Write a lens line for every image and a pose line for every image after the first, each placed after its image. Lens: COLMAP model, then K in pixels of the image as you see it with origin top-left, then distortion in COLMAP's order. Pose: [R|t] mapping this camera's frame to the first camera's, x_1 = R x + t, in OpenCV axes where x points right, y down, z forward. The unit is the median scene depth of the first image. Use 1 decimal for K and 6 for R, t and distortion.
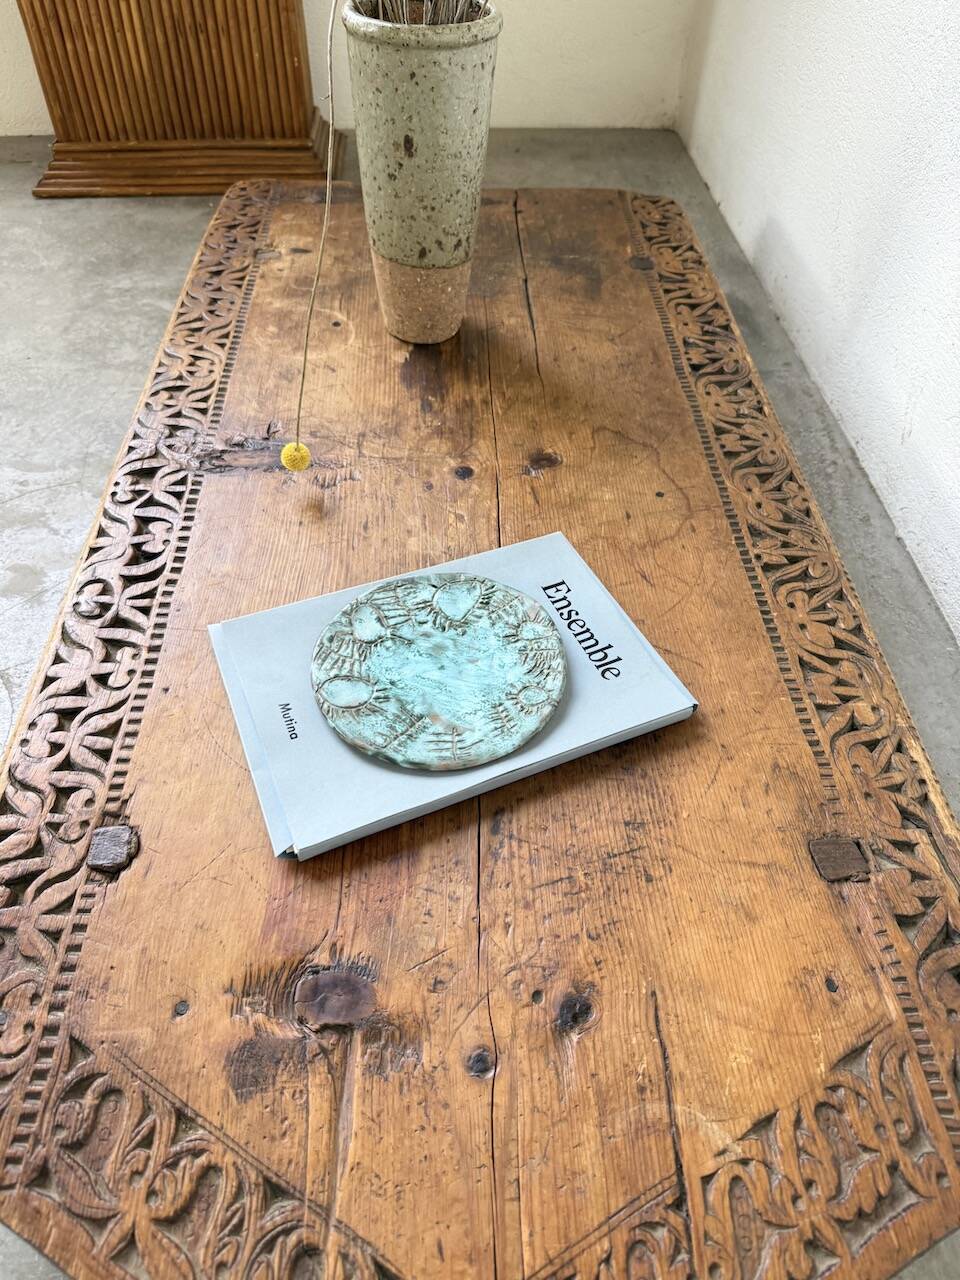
lens RADIAL K [[917.4, 0, 472.5], [0, 917.4, 650.7], [0, 0, 1]] dist [0.023517, -0.049993]
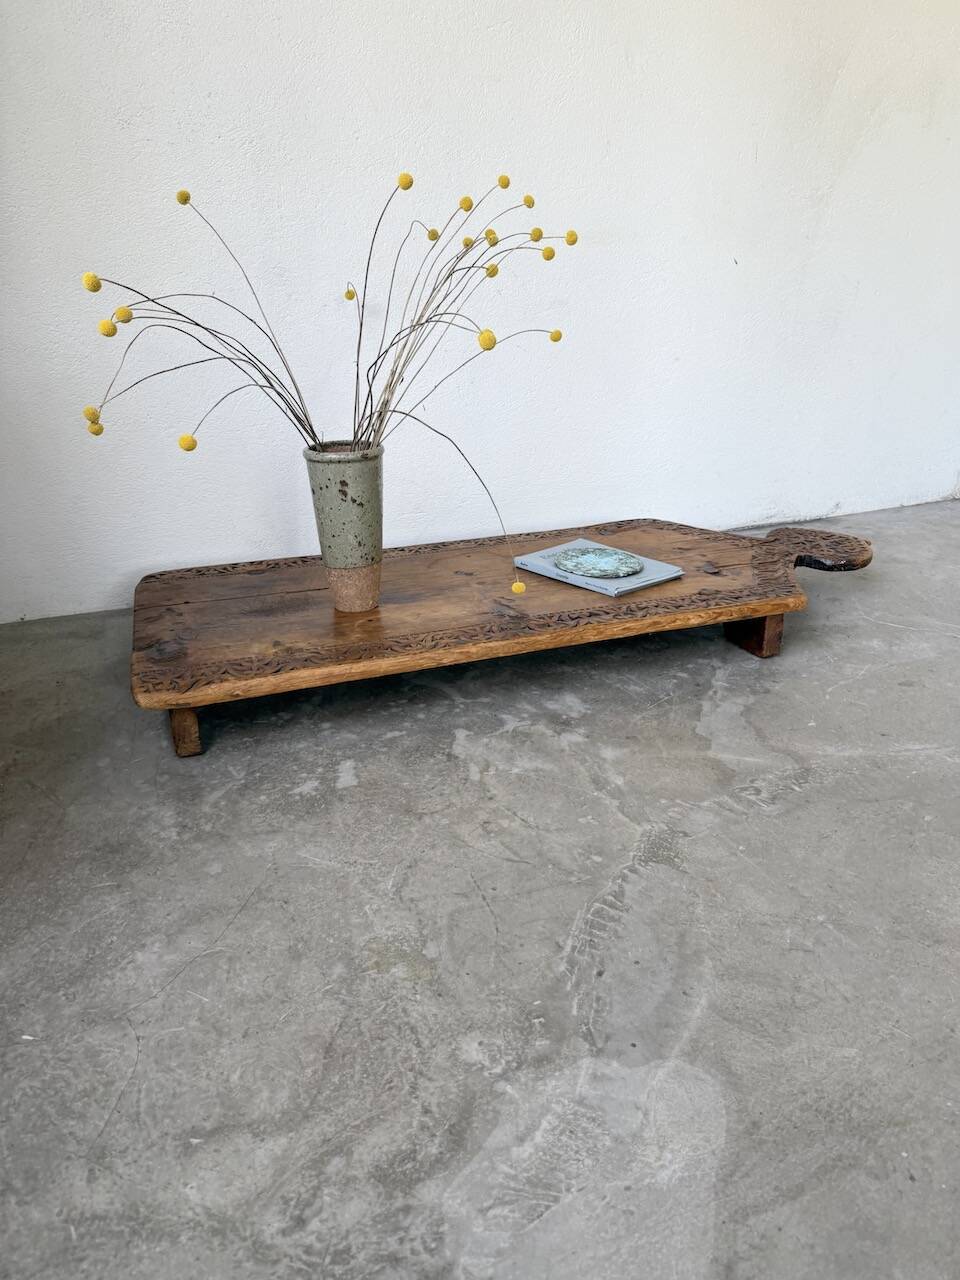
lens RADIAL K [[893.7, 0, 483.2], [0, 893.7, 641.1], [0, 0, 1]] dist [0.111216, -0.222085]
pose [[-0.312649, -0.381634, 0.869831, -3.015255], [0.703553, 0.522201, 0.481995, -1.797550], [-0.638173, 0.762667, 0.105234, 1.357888]]
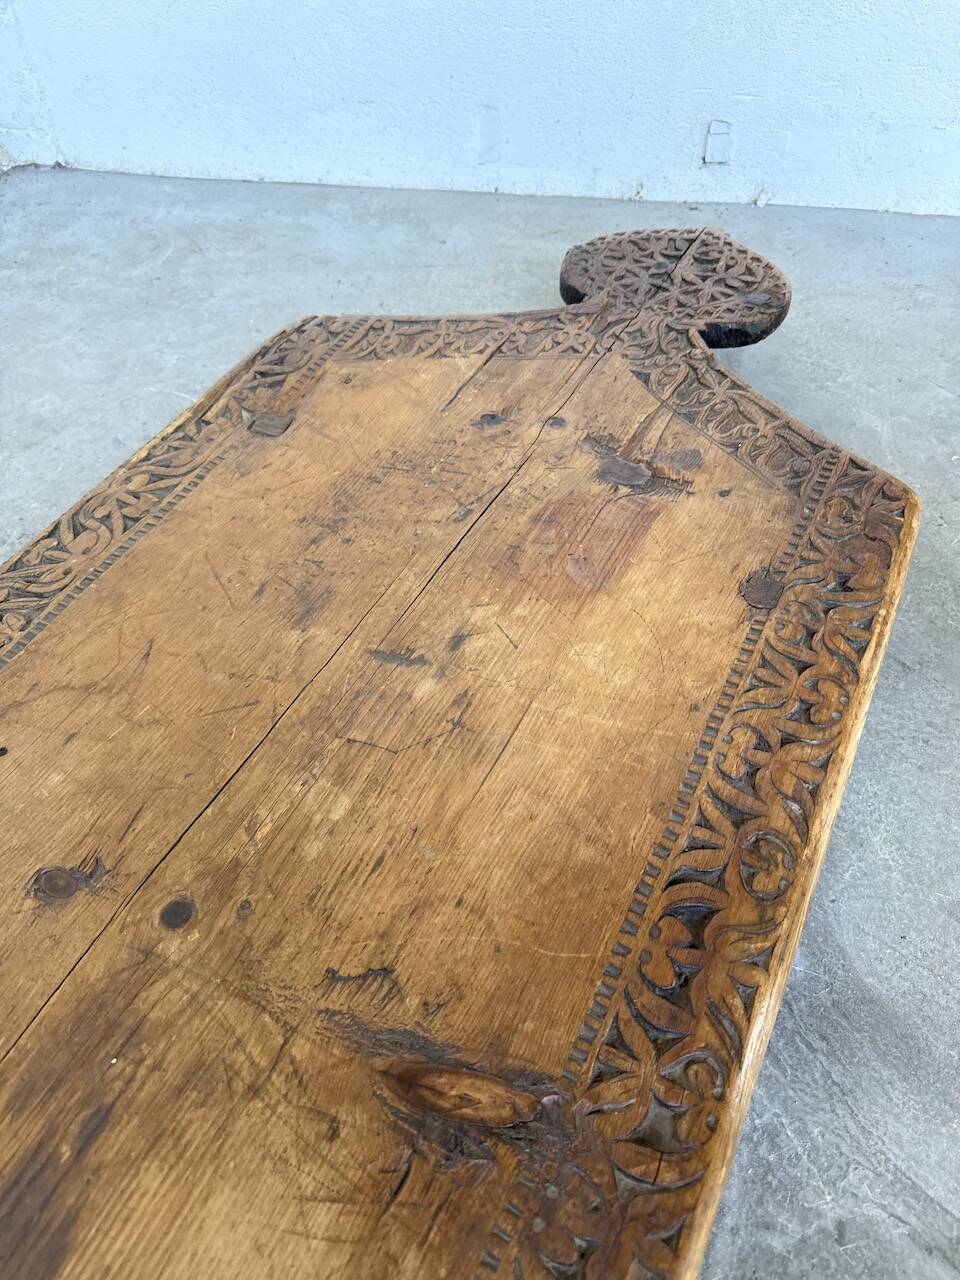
lens RADIAL K [[912.6, 0, 488.3], [0, 912.6, 632.7], [0, 0, 1]] dist [0.050034, -0.077061]
pose [[-0.877597, -0.360704, 0.315780, -0.497190], [0.358754, -0.057212, 0.931677, -1.066938], [-0.317993, 0.930924, 0.179613, 0.999464]]
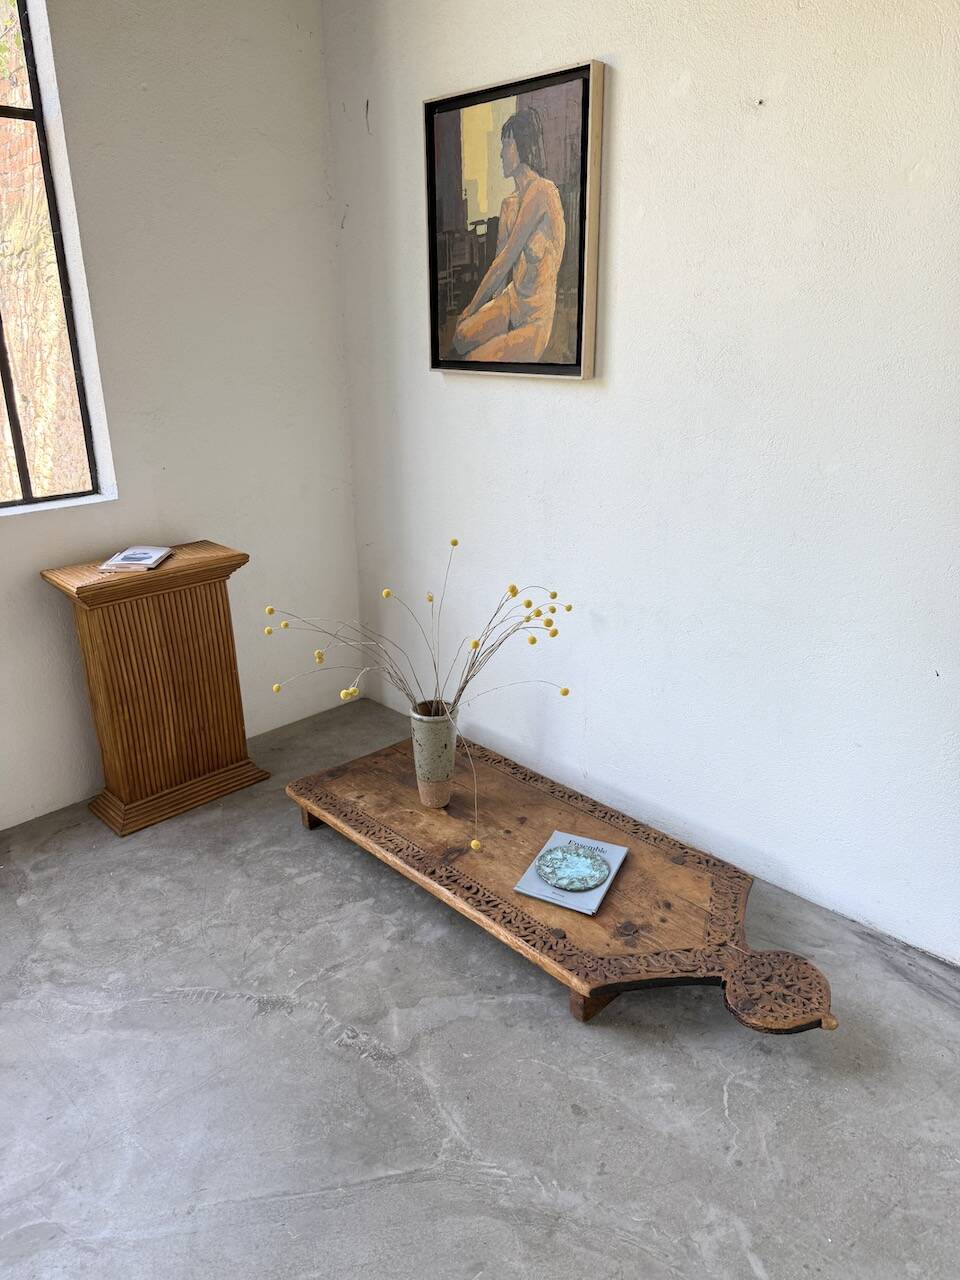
lens RADIAL K [[914.0, 0, 473.0], [0, 914.0, 634.4], [0, 0, 1]] dist [0.028155, -0.040317]
pose [[0.751731, -0.243552, 0.612849, -2.760818], [0.502267, 0.813655, -0.292735, 0.147663], [-0.427351, 0.527871, 0.733978, -2.327376]]
